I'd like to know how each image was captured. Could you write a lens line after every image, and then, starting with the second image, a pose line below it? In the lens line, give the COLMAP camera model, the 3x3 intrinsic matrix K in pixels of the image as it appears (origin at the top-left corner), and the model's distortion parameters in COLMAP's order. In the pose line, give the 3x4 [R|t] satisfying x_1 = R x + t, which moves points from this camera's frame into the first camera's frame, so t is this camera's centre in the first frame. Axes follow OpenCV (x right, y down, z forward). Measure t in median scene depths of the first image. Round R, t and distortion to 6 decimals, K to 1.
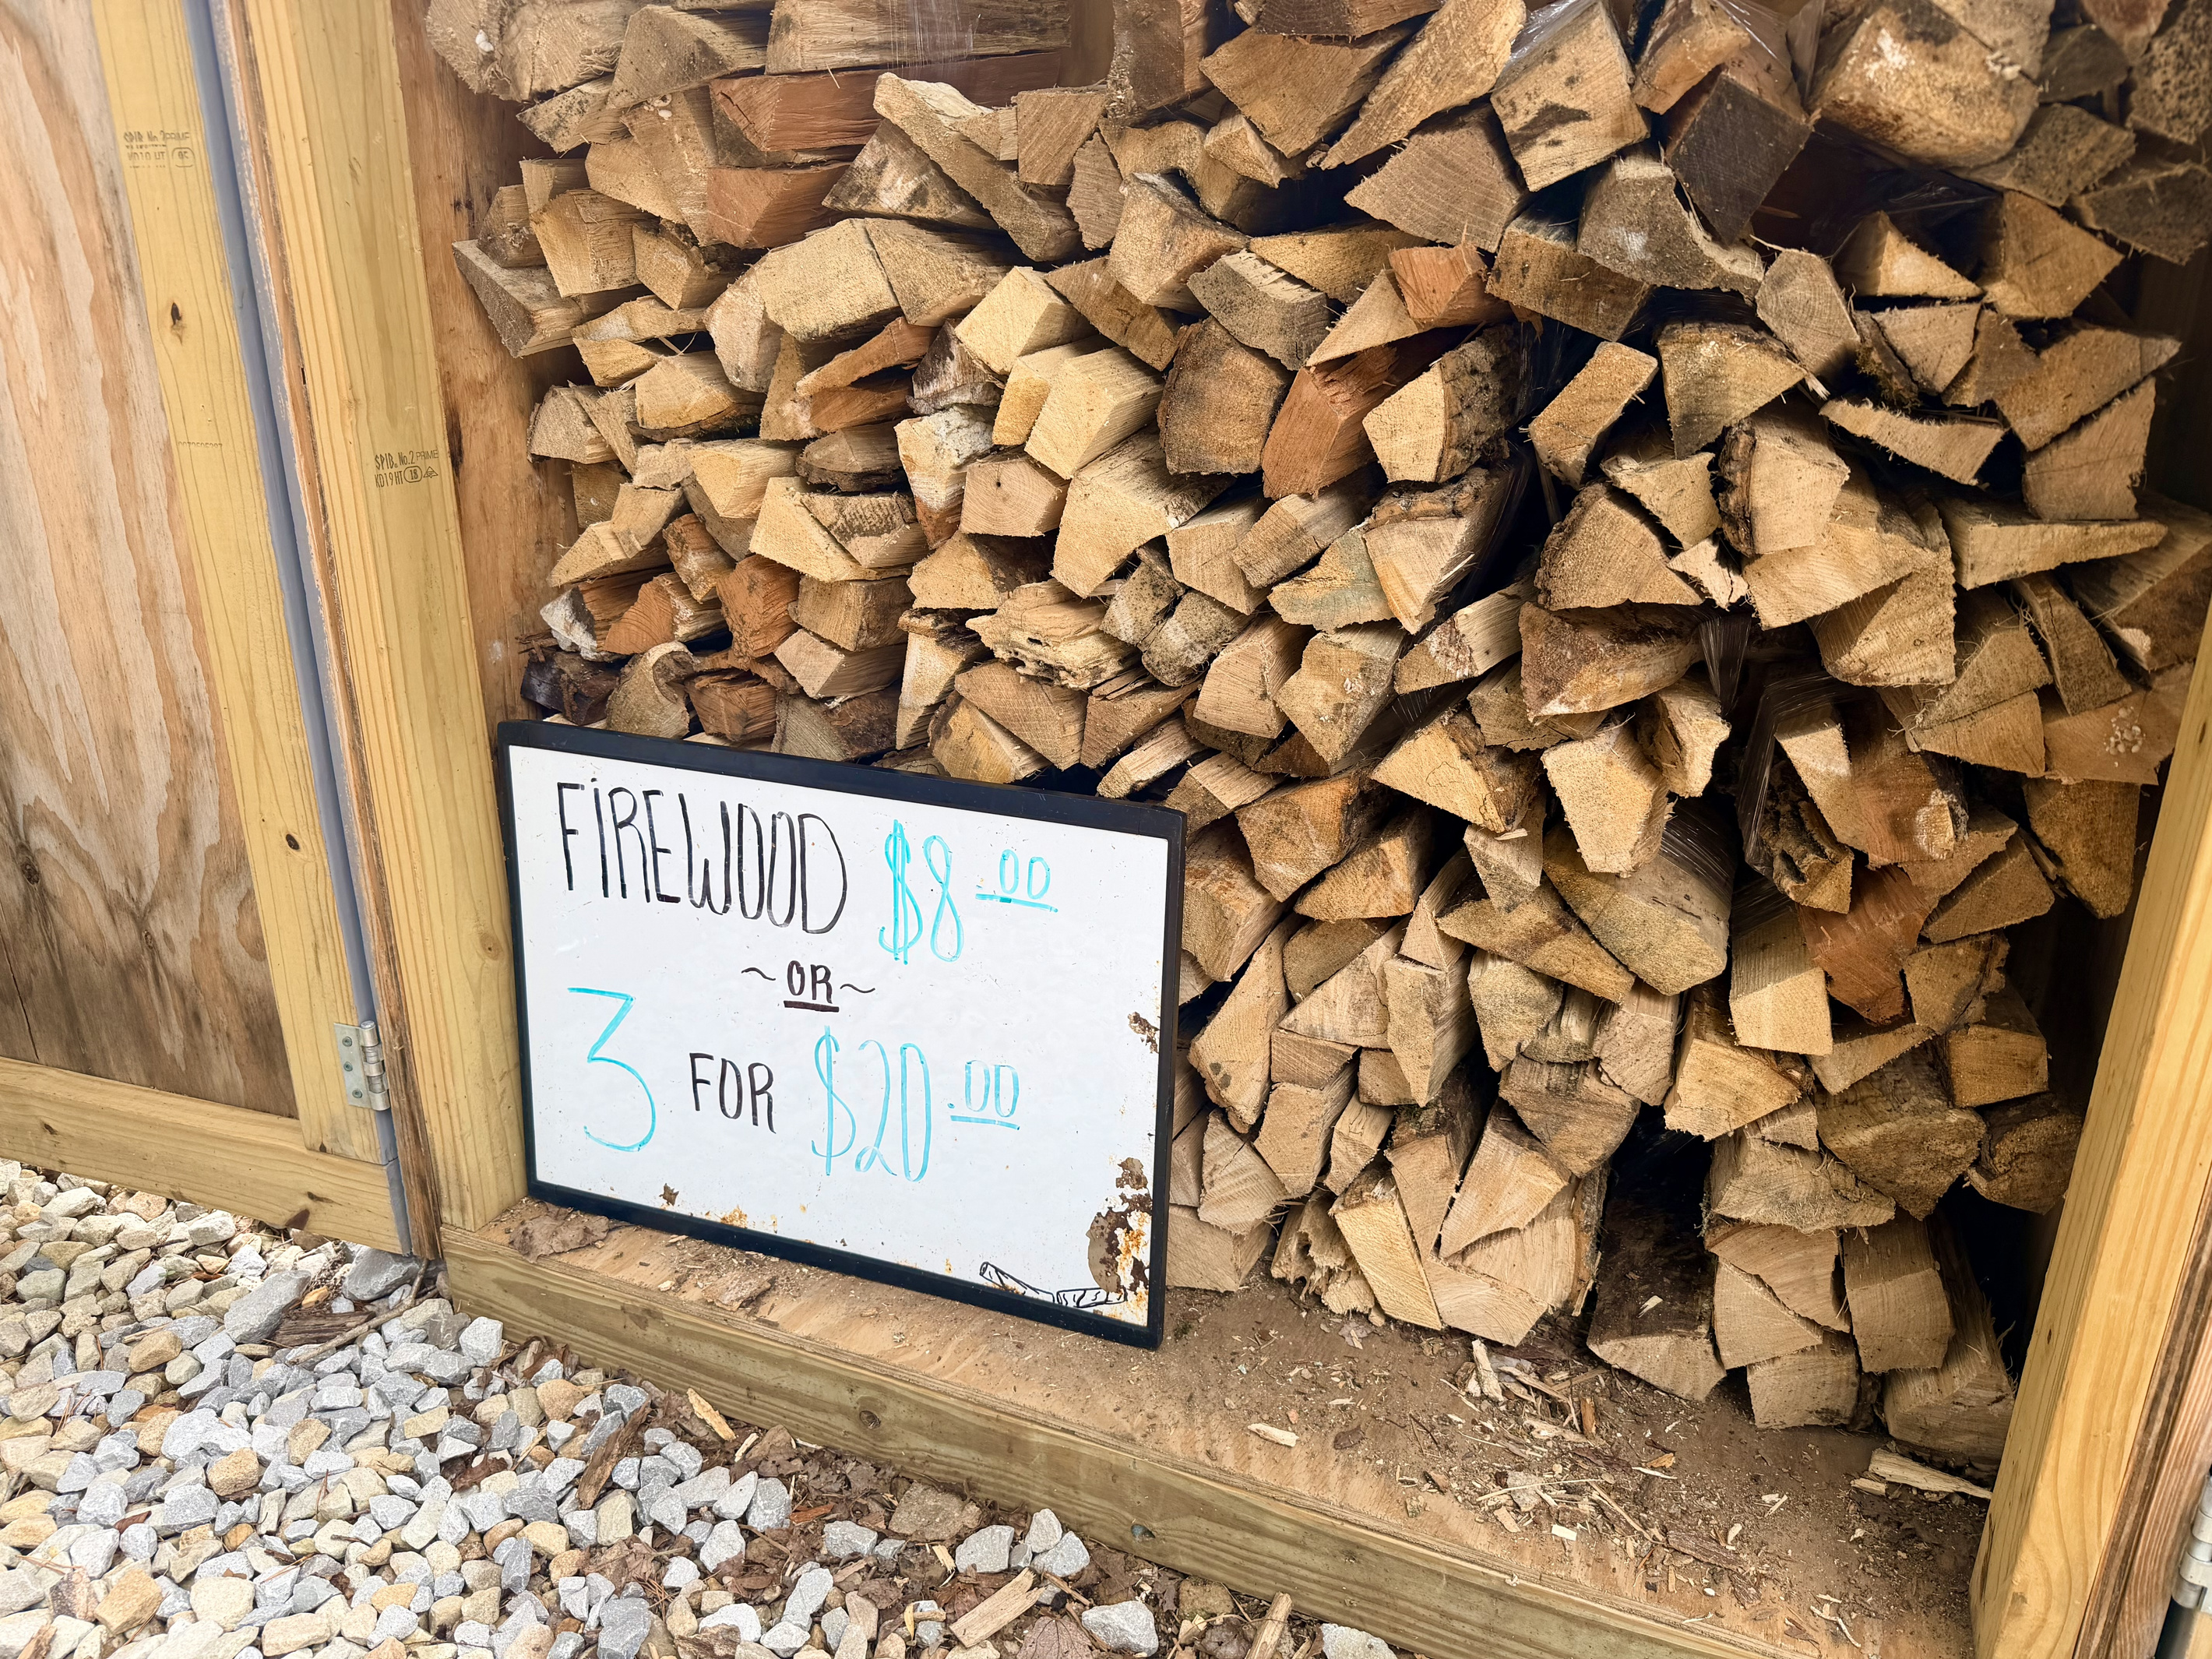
lens RADIAL K [[1571.5, 0, 1104.6], [0, 1571.5, 821.5], [0, 0, 1]] dist [0.023523, -0.016195]
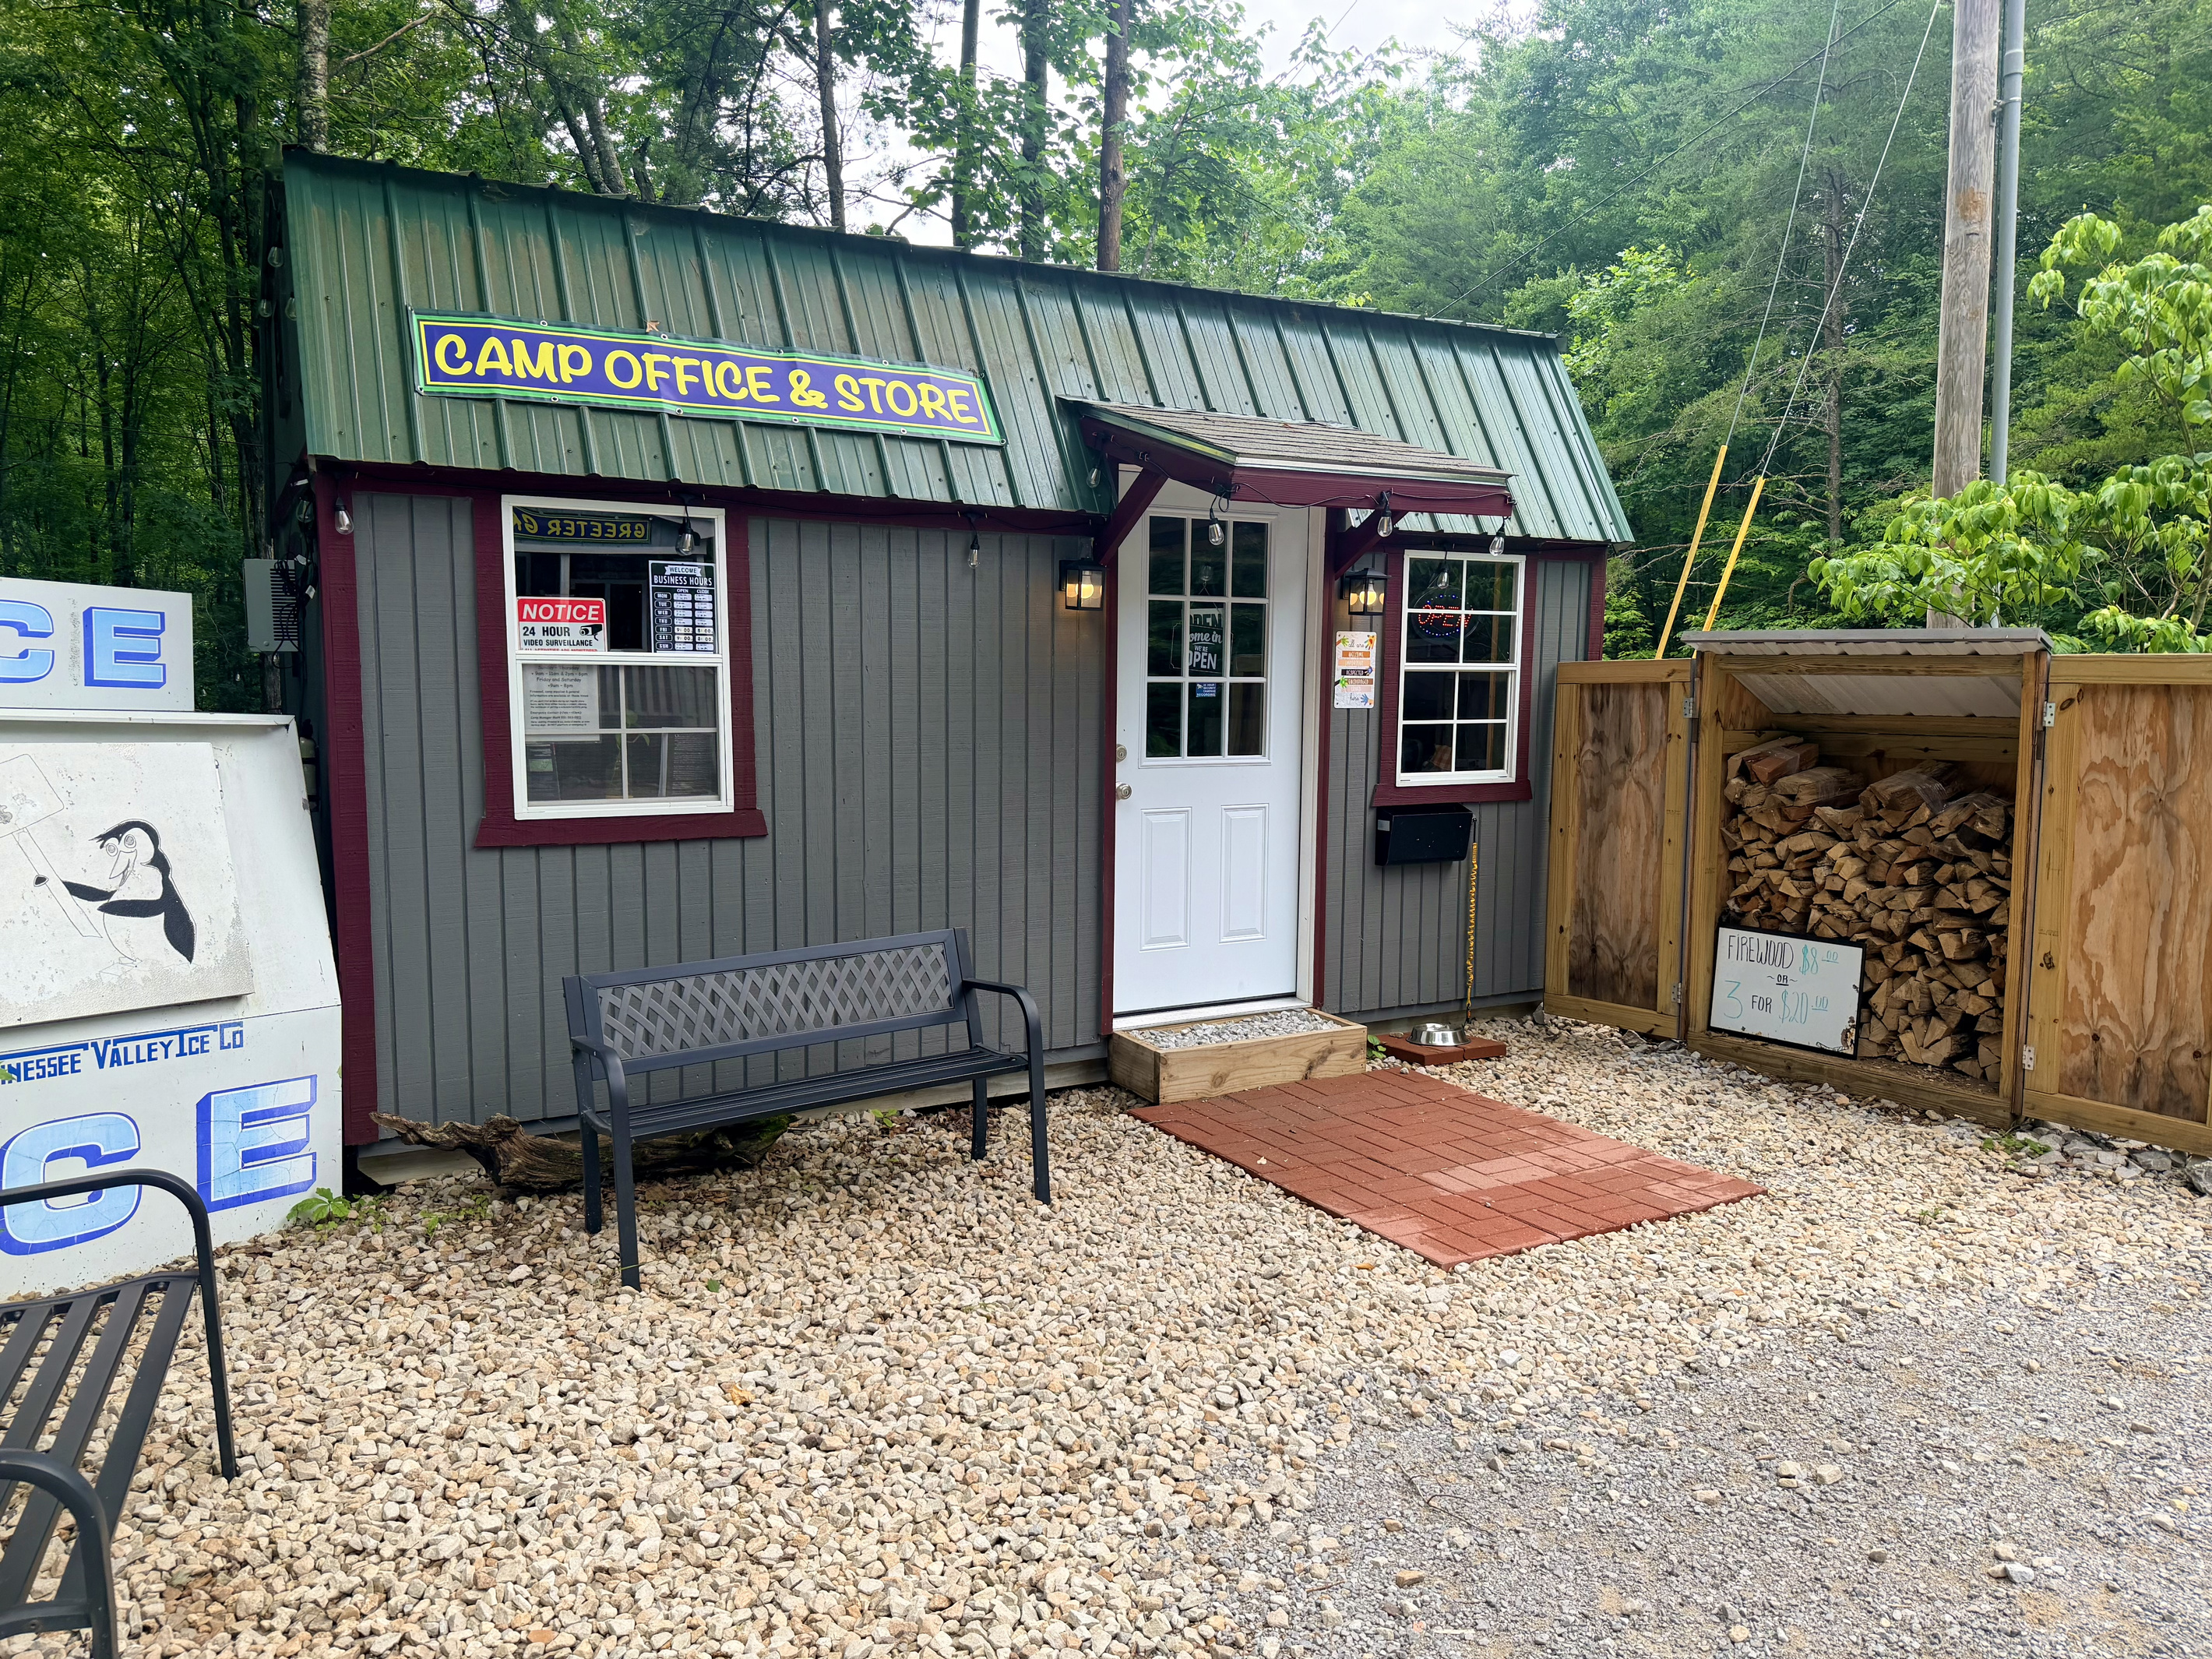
lens RADIAL K [[1571.5, 0, 1113.2], [0, 1571.5, 828.1], [0, 0, 1]] dist [0.023523, -0.016195]
pose [[0.855102, 0.051693, -0.515876, 0.580061], [-0.180932, 0.962214, -0.203490, 1.110925], [0.485864, 0.267344, 0.832144, -4.548357]]
